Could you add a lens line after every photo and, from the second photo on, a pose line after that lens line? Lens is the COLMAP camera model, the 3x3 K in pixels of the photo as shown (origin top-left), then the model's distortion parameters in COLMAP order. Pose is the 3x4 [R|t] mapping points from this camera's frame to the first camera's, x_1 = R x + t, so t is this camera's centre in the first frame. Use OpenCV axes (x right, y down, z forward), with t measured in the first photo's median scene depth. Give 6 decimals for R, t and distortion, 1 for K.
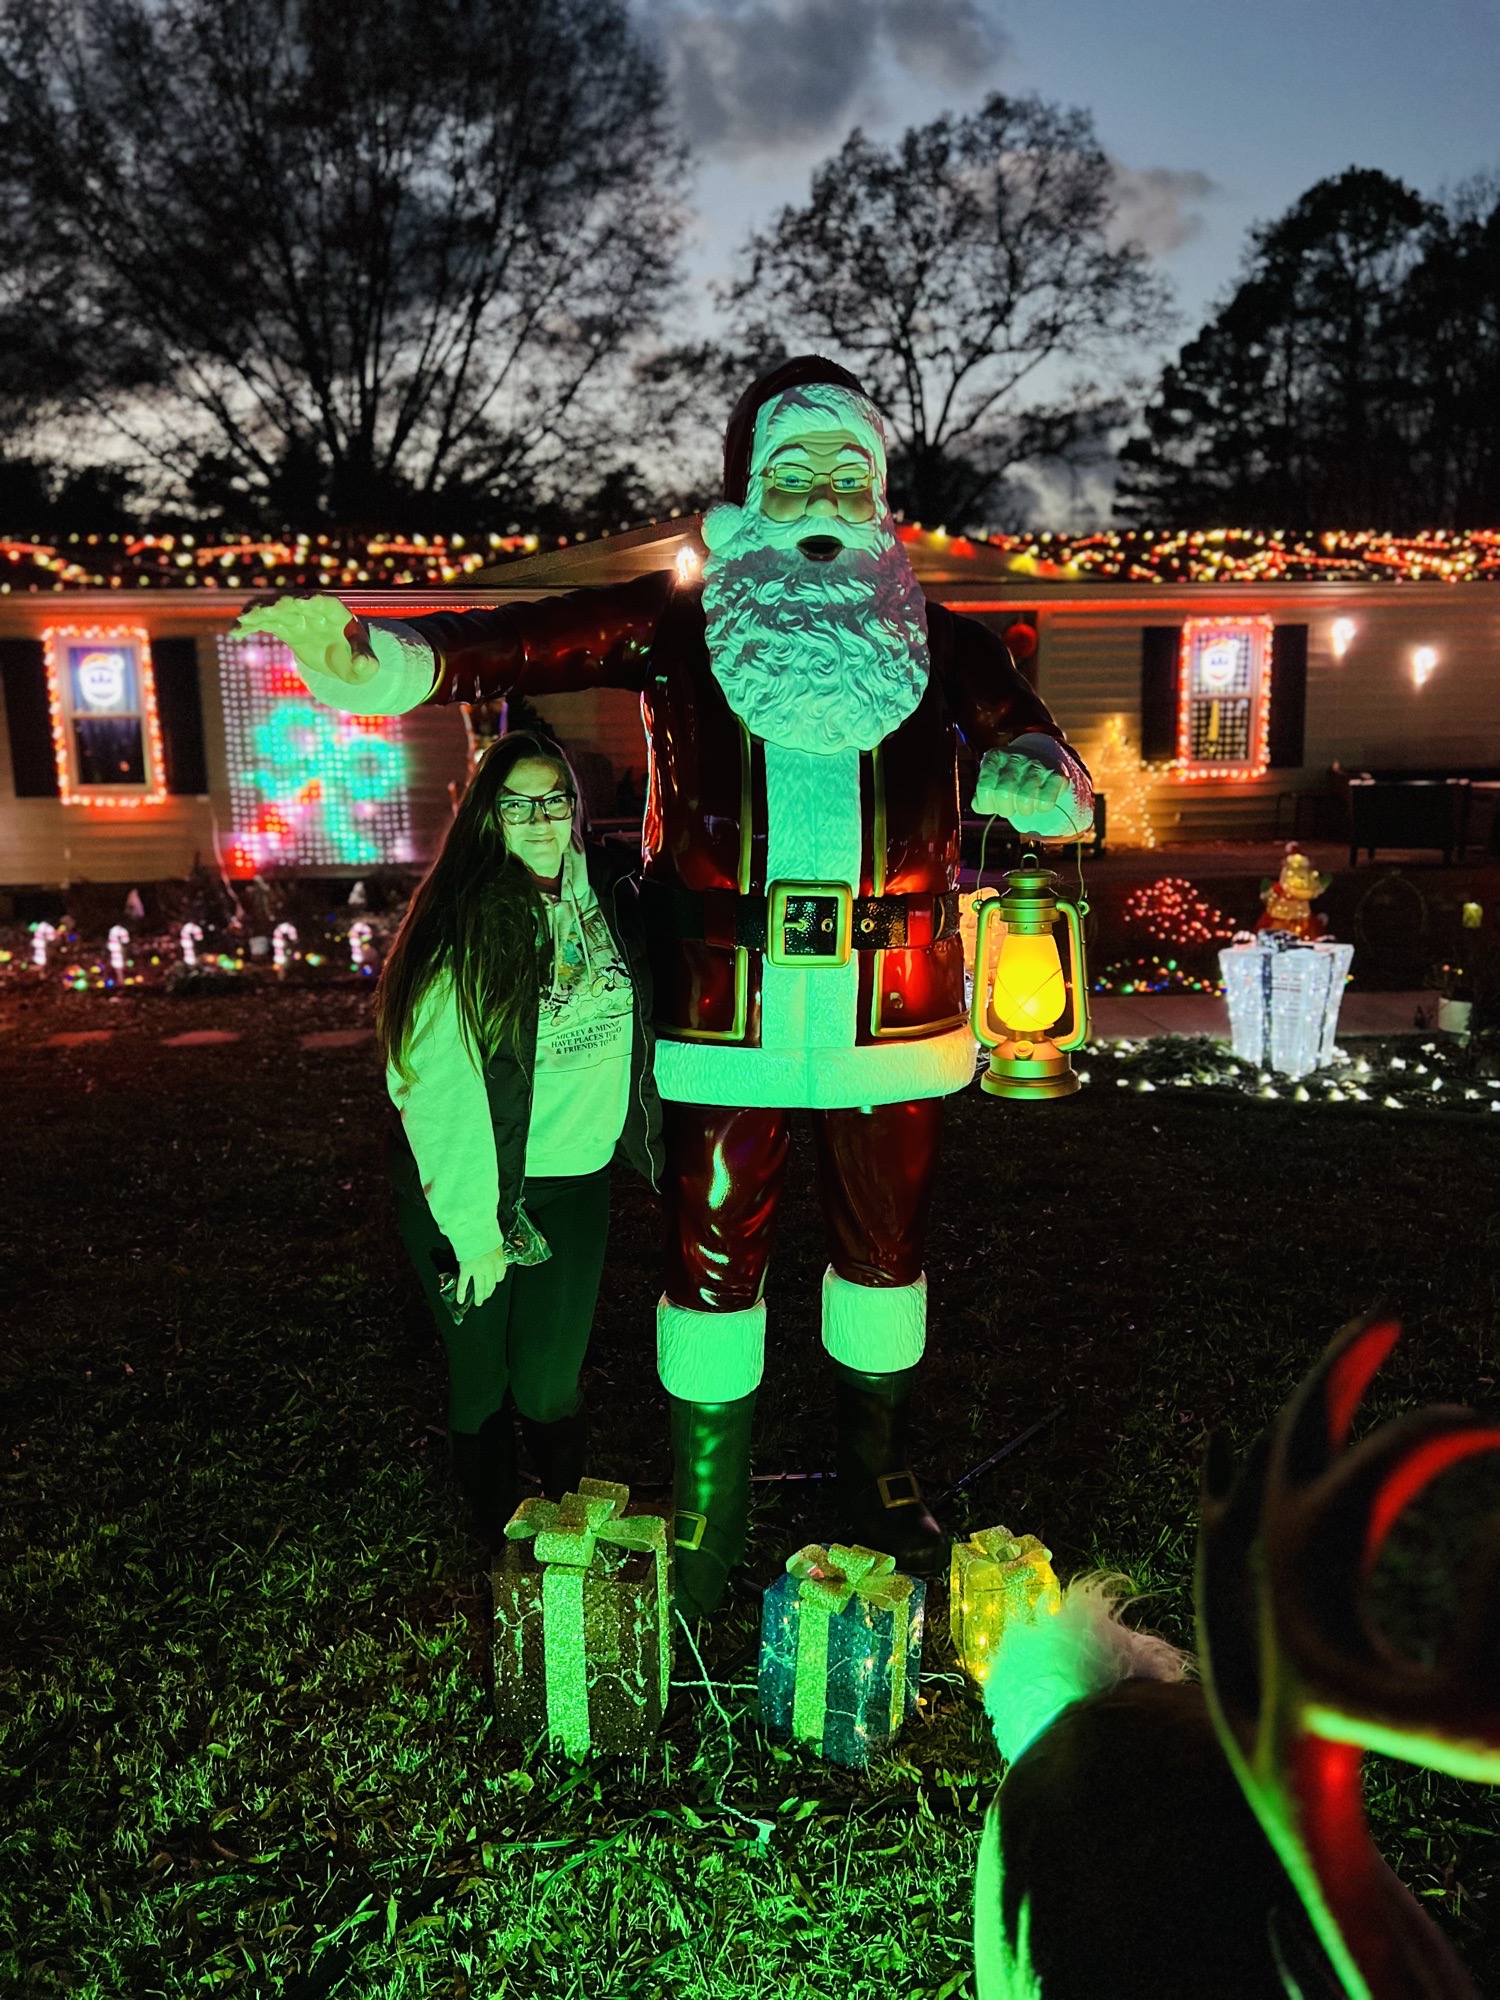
lens RADIAL K [[1420.1, 0, 750.0], [0, 1420.1, 1000.0], [0, 0, 1]] dist [0.033596, -0.000402]
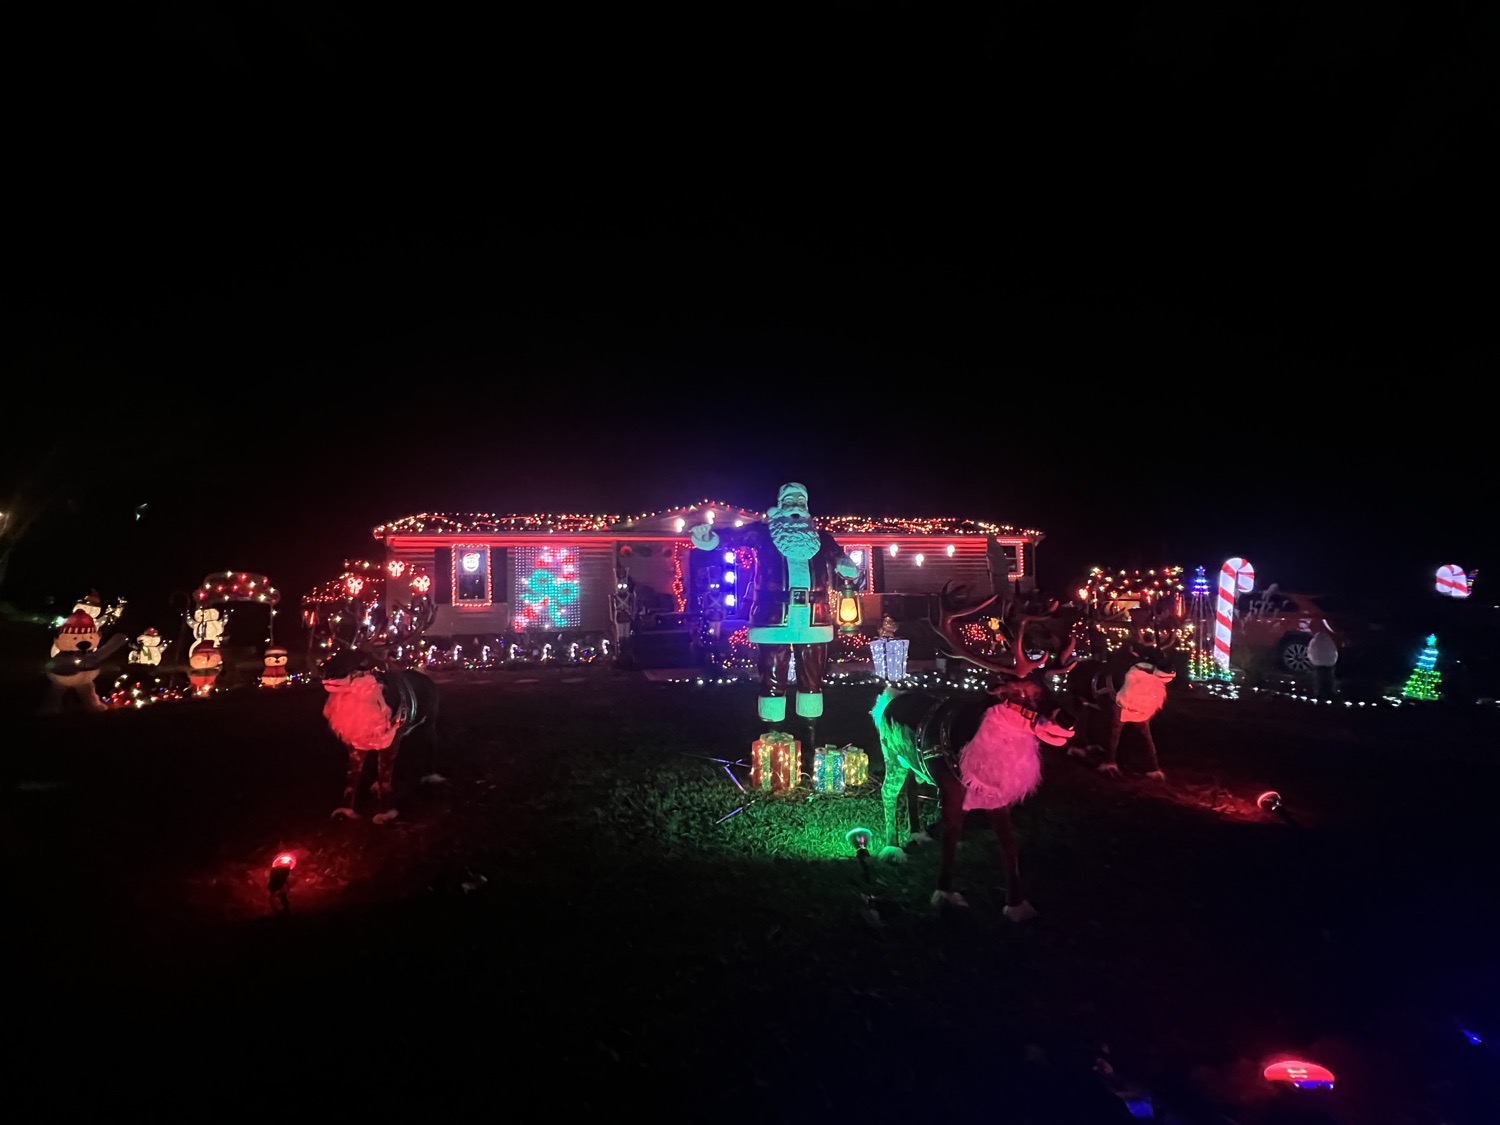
lens RADIAL K [[535.3, 0, 750.0], [0, 535.3, 562.5], [0, 0, 1]] dist [-0.000388, -0.000003]
pose [[0.992257, 0.002830, 0.124173, -0.091922], [0.025491, 0.973819, -0.225891, 0.061630], [-0.121561, 0.227307, 0.966206, -0.176291]]
